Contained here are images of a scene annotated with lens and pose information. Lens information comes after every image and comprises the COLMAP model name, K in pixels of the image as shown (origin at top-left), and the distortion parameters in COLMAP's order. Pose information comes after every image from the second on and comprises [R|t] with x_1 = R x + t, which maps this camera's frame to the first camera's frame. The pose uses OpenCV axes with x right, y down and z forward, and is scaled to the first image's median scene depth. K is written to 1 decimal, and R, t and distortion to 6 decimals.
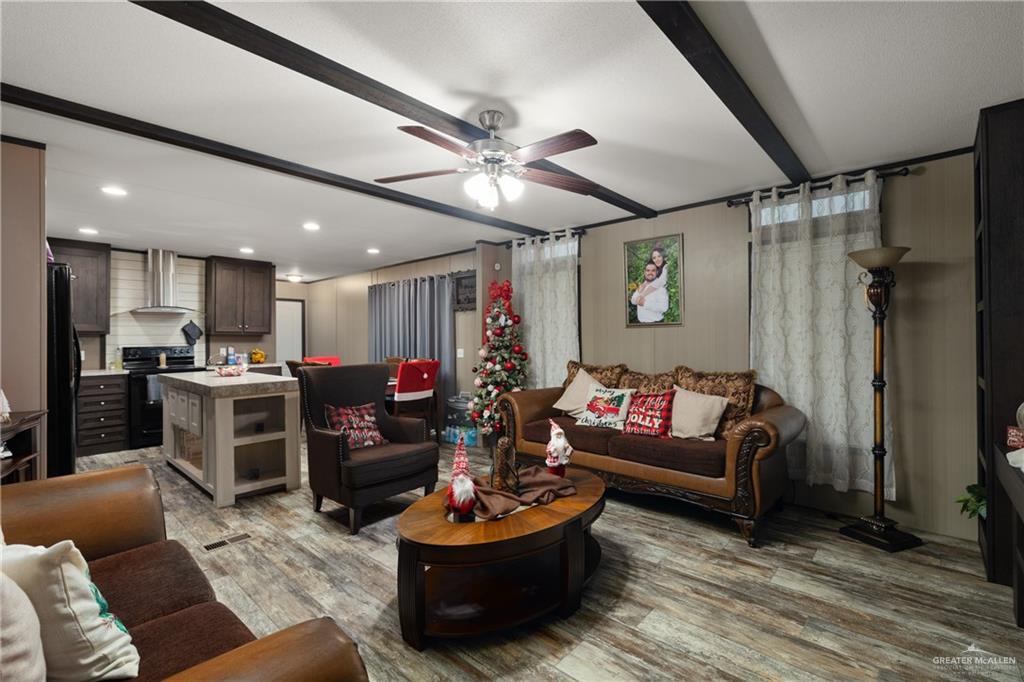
lens RADIAL K [[457.3, 0, 512.0], [0, 457.3, 341.0], [0, 0, 1]] dist [0.000663, 0.000009]
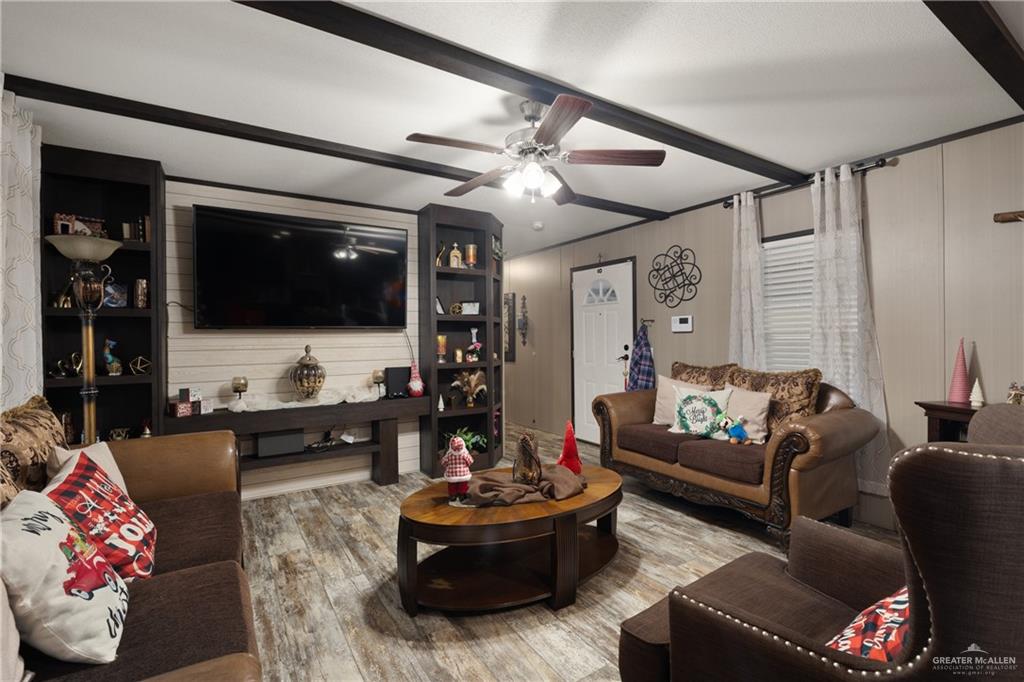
lens RADIAL K [[457.3, 0, 512.0], [0, 457.3, 341.0], [0, 0, 1]] dist [0.000663, 0.000009]
pose [[-0.965762, 0.012801, 0.259114, -0.249461], [0.014564, 0.999882, 0.004884, 0.004288], [-0.259020, 0.008490, -0.965835, 1.976368]]
